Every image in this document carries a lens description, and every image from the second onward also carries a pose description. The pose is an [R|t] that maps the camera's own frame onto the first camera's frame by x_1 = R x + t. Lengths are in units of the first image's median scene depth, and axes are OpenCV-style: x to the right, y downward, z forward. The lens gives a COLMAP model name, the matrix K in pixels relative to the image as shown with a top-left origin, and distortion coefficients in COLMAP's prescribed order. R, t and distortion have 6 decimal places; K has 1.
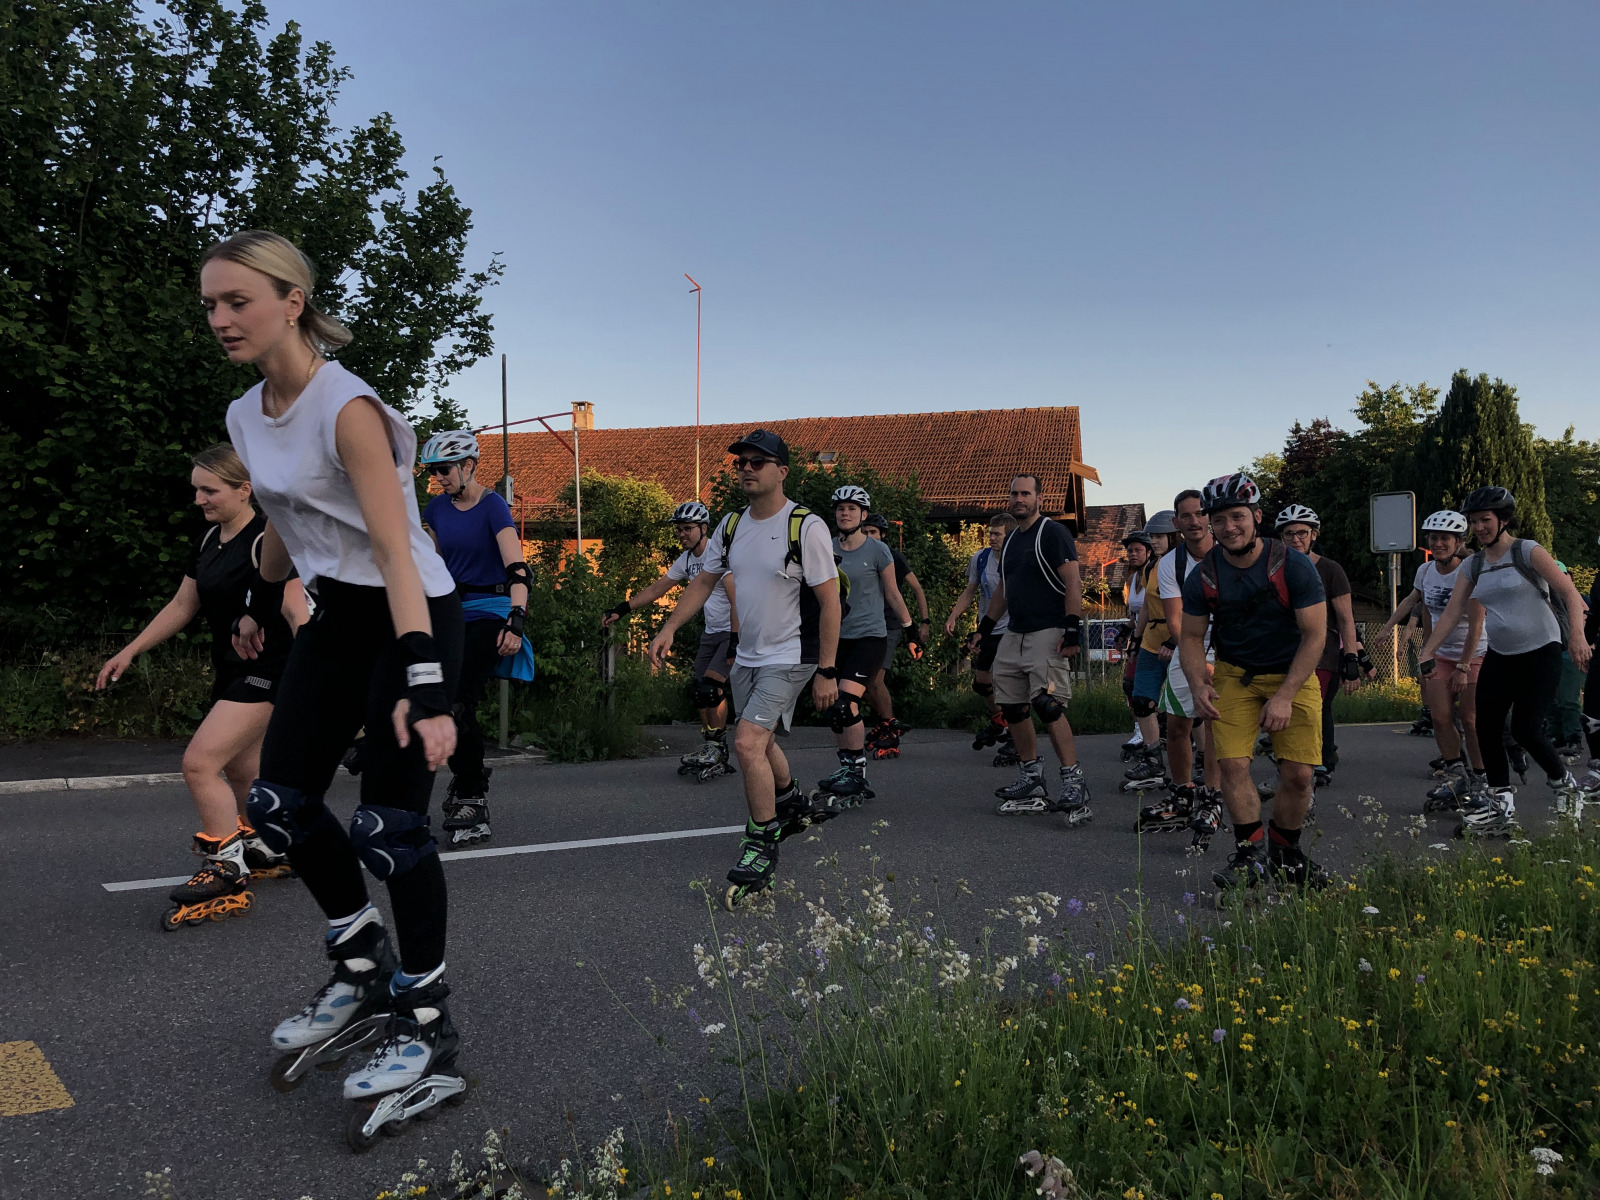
lens RADIAL K [[1274.6, 0, 787.0], [0, 1274.6, 598.7], [0, 0, 1]] dist [0.012418, -0.003379]
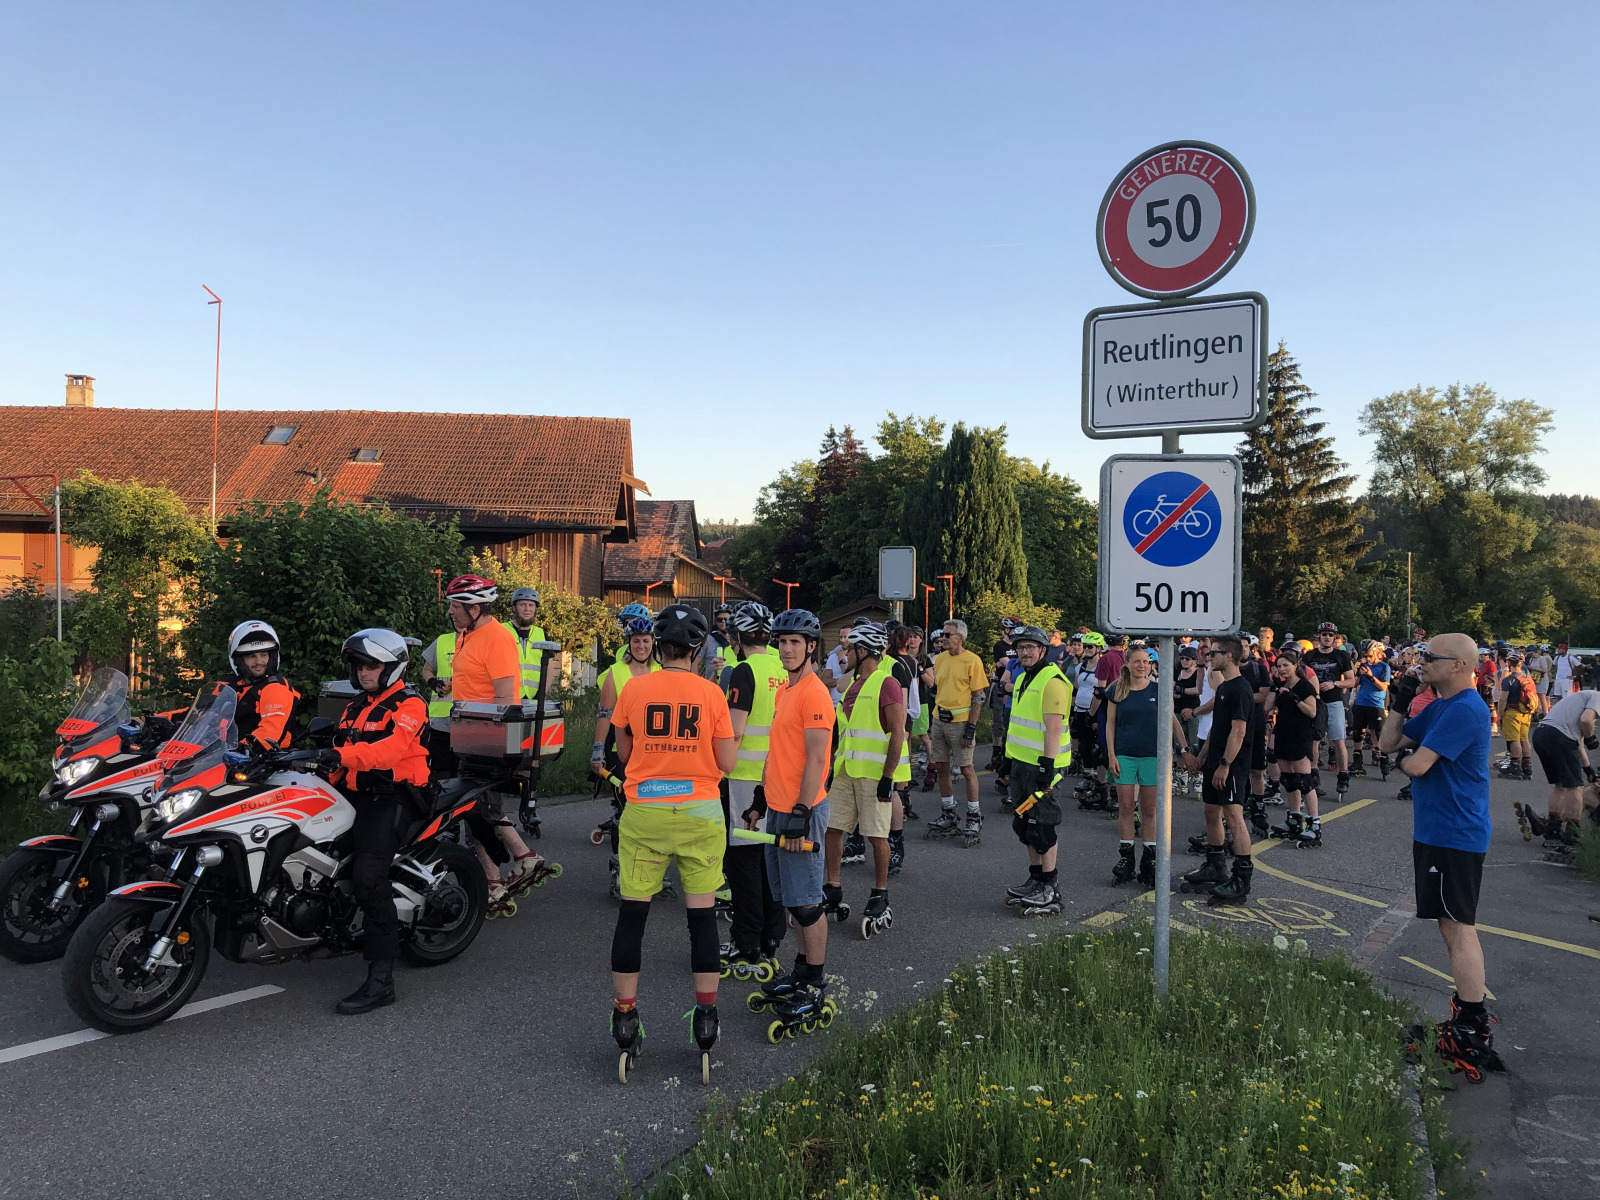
lens RADIAL K [[1274.6, 0, 792.1], [0, 1274.6, 580.3], [0, 0, 1]] dist [0.012418, -0.003379]
pose [[0.939630, 0.016035, 0.341816, 0.014063], [-0.017028, 0.999855, -0.000095, -0.087615], [-0.341768, -0.005731, 0.939767, -0.020202]]
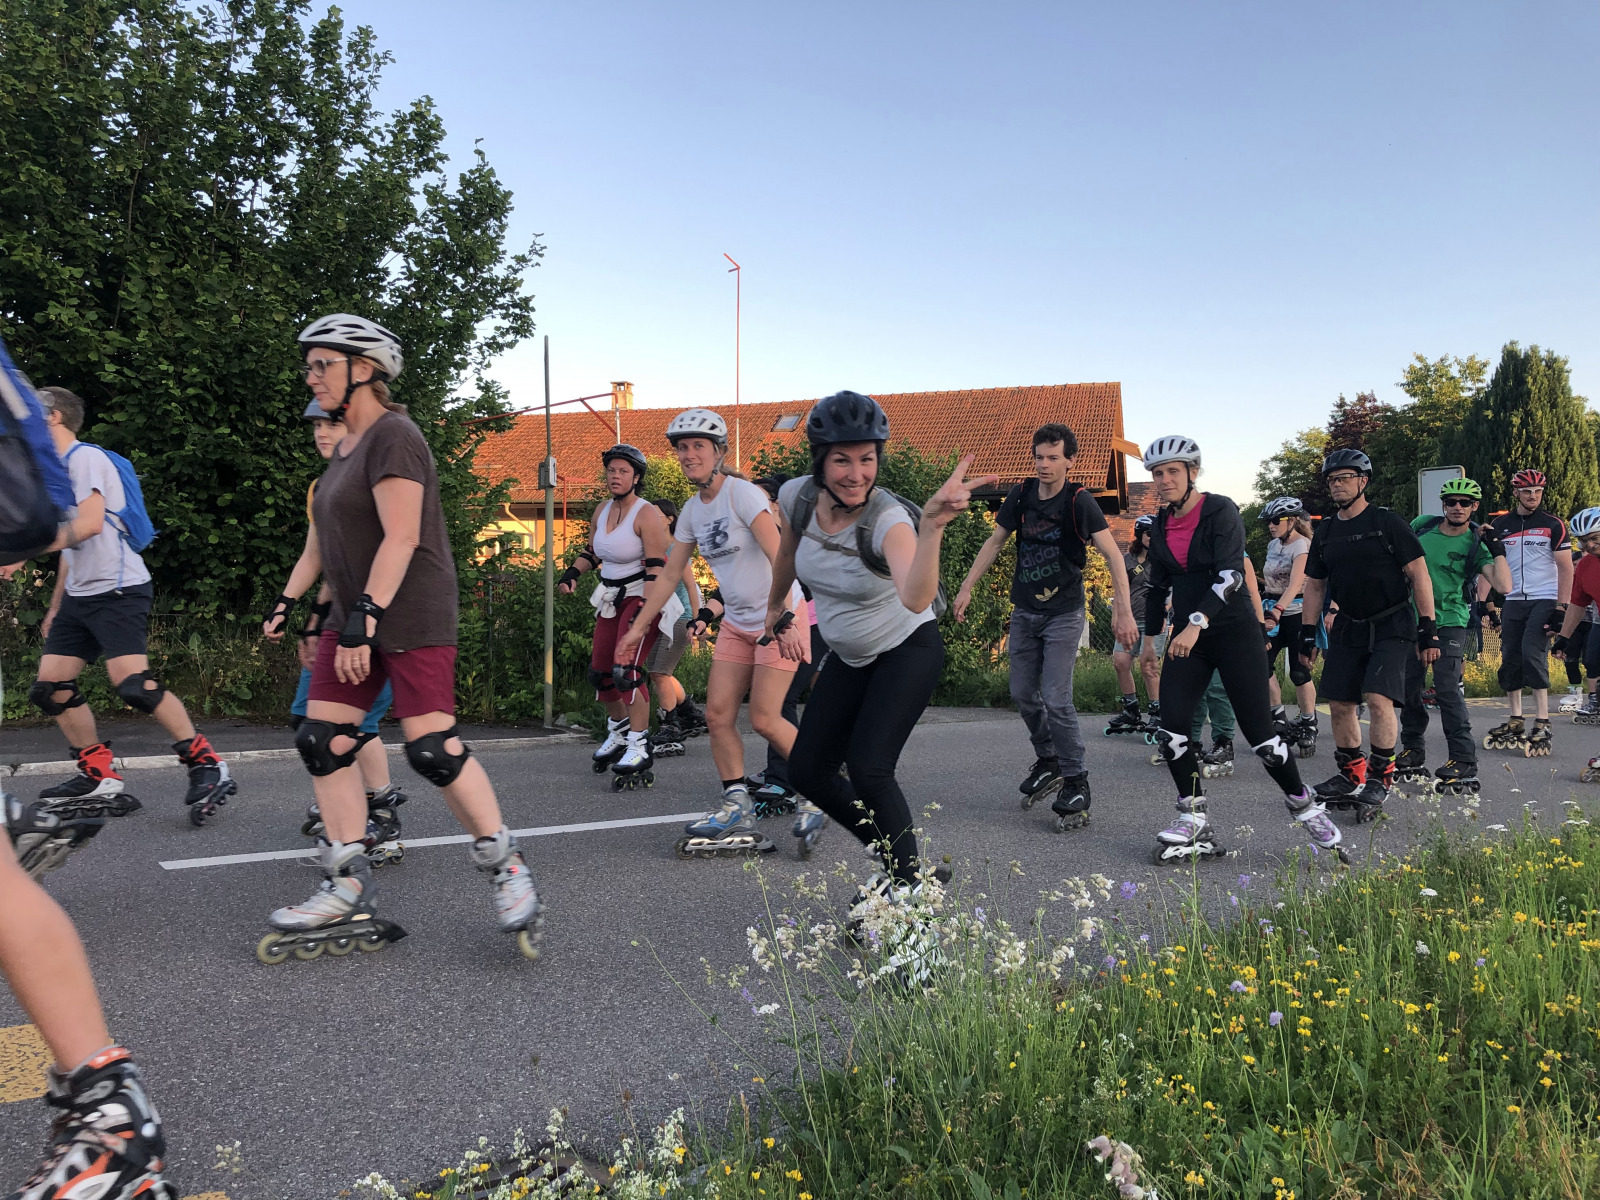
lens RADIAL K [[1274.6, 0, 792.5], [0, 1274.6, 587.5], [0, 0, 1]] dist [0.012418, -0.003379]
pose [[0.999649, -0.004161, -0.026145, -0.002253], [0.004374, 0.999958, 0.008097, -0.000680], [0.026110, -0.008209, 0.999625, -0.000254]]
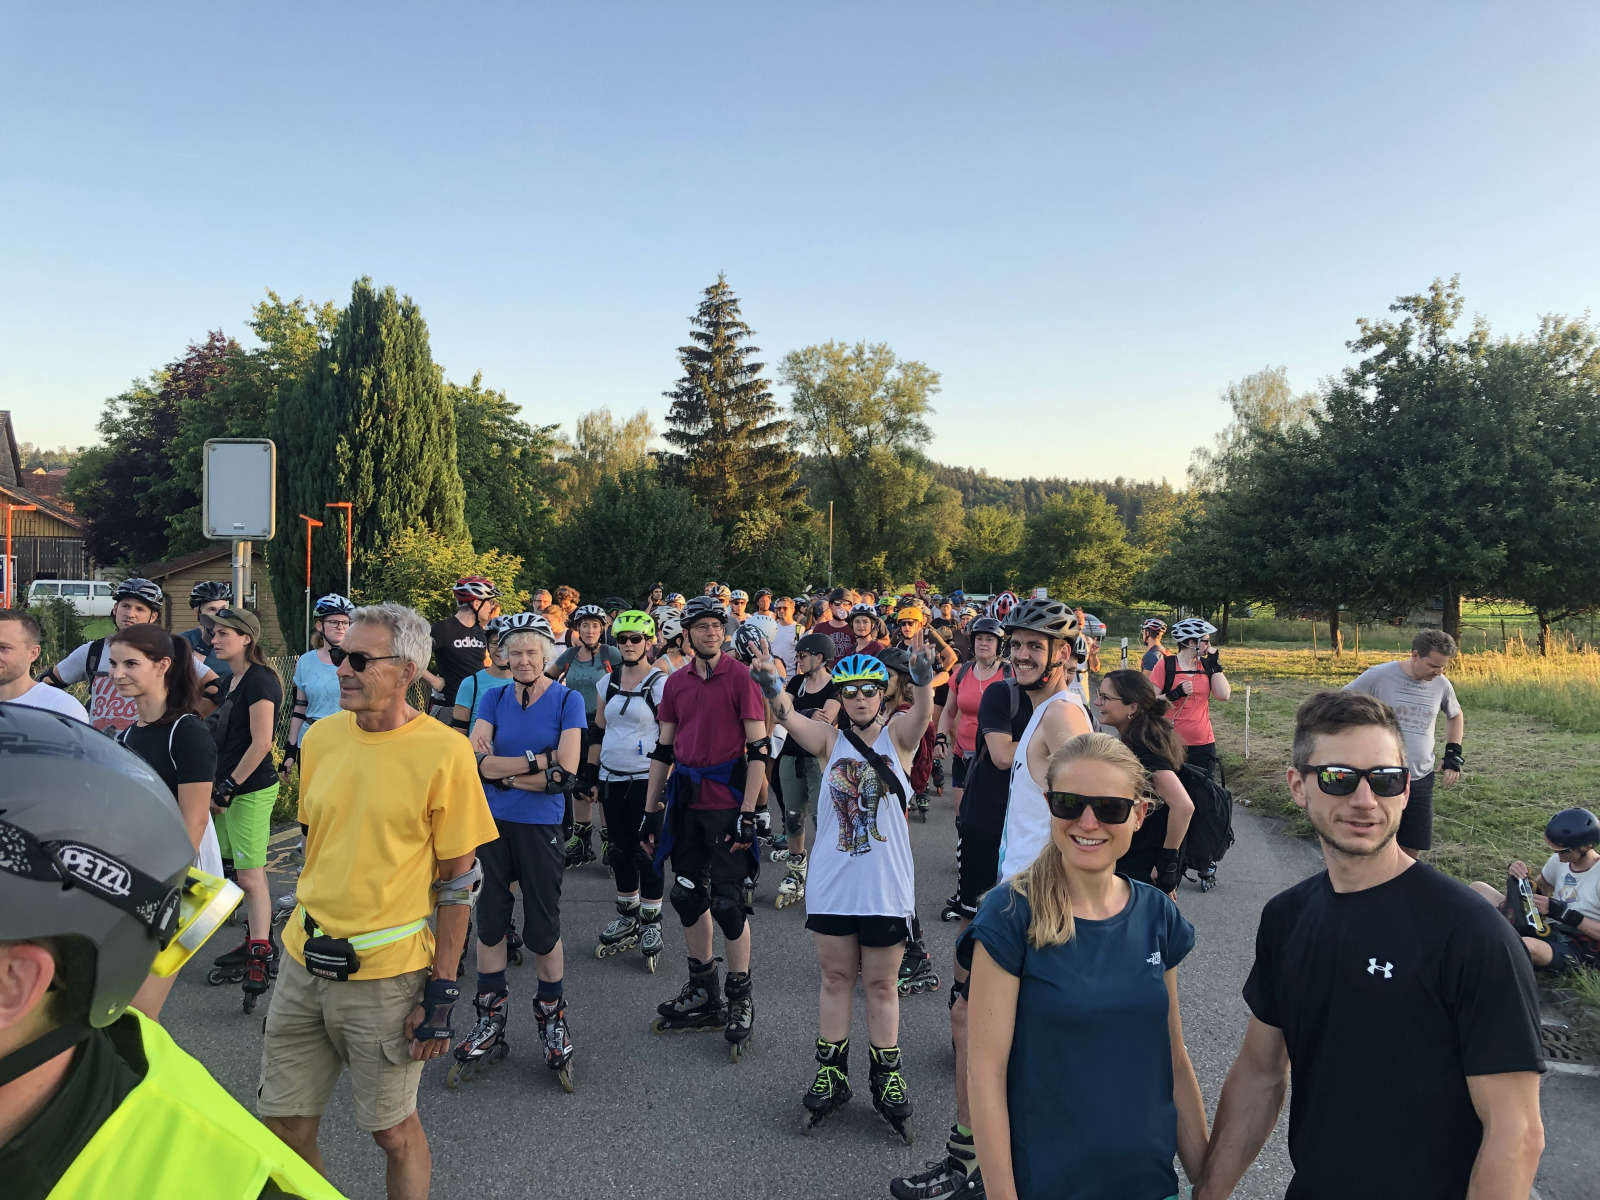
lens RADIAL K [[1274.6, 0, 775.9], [0, 1274.6, 588.4], [0, 0, 1]] dist [0.012418, -0.003379]
pose [[0.705096, -0.004196, 0.709100, 0.383823], [-0.032400, 0.998747, 0.038128, -0.074750], [-0.708372, -0.049859, 0.704076, 0.674672]]
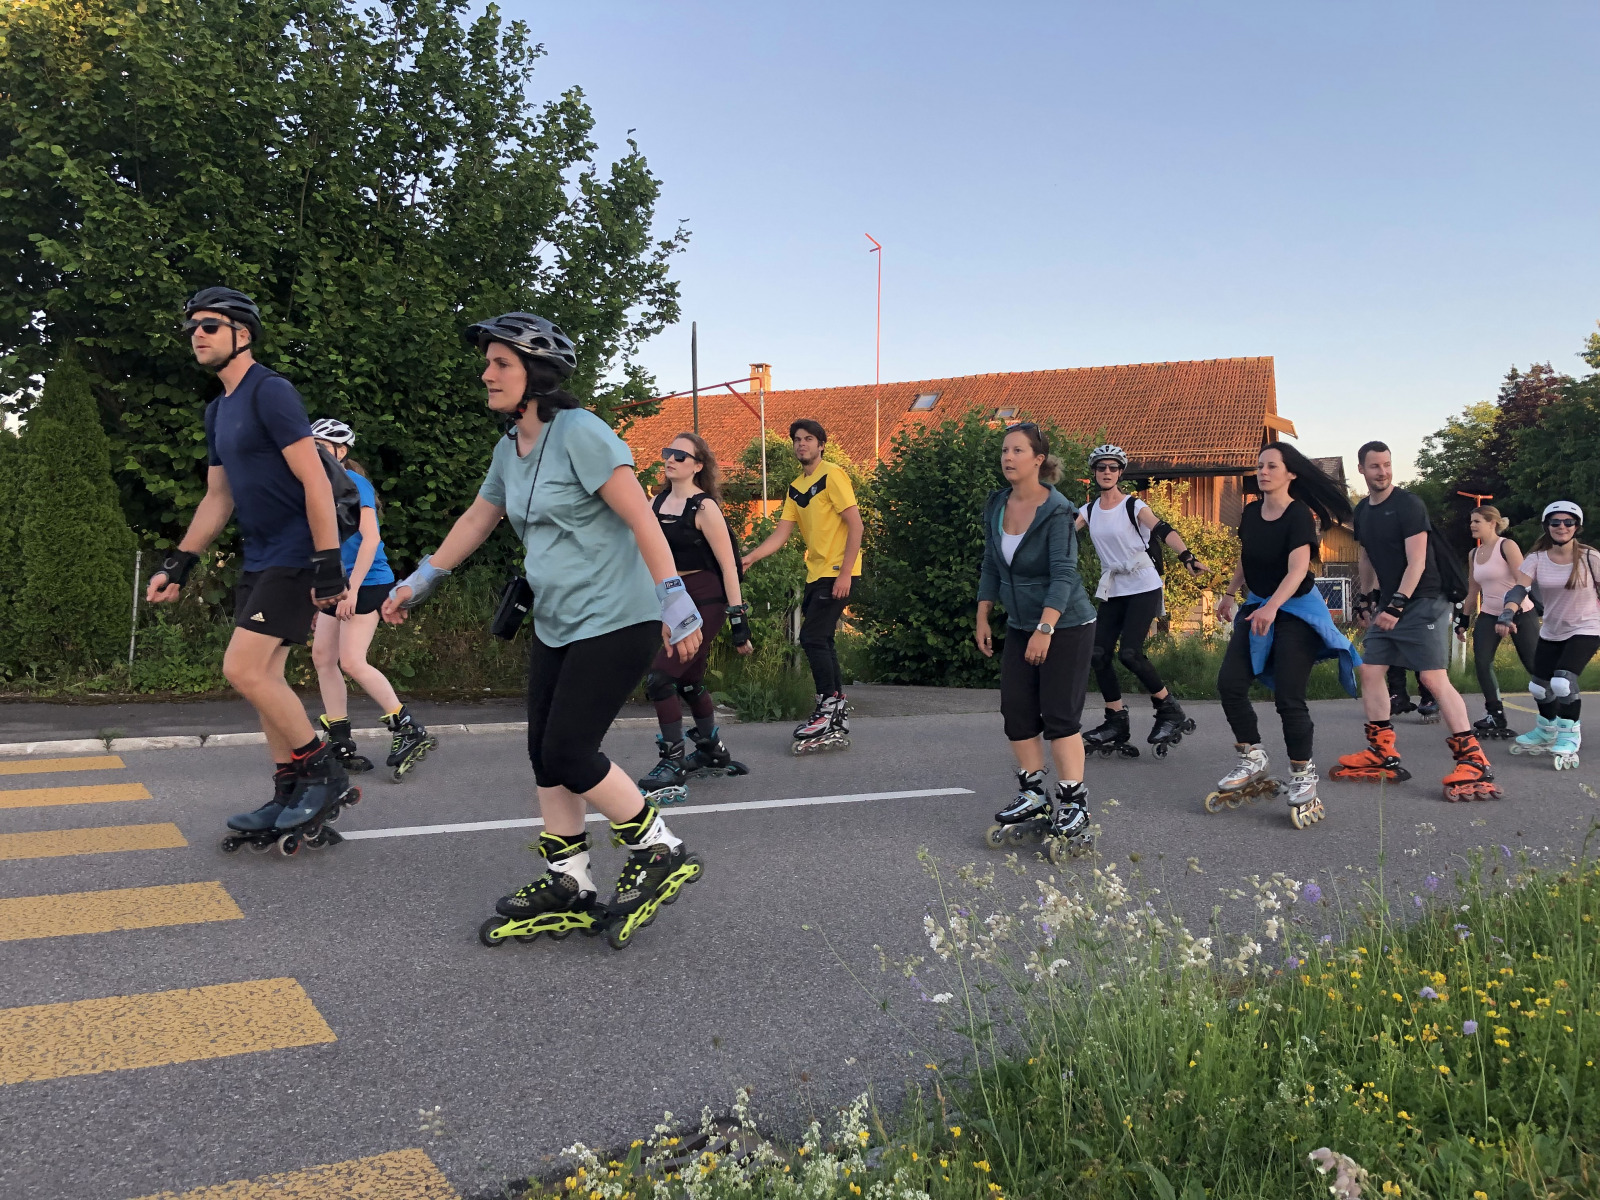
lens RADIAL K [[1274.6, 0, 796.9], [0, 1274.6, 586.8], [0, 0, 1]] dist [0.012418, -0.003379]
pose [[0.991713, 0.000739, -0.128472, -0.008810], [0.002233, 0.999733, 0.022983, -0.002749], [0.128455, -0.023079, 0.991447, -0.002577]]
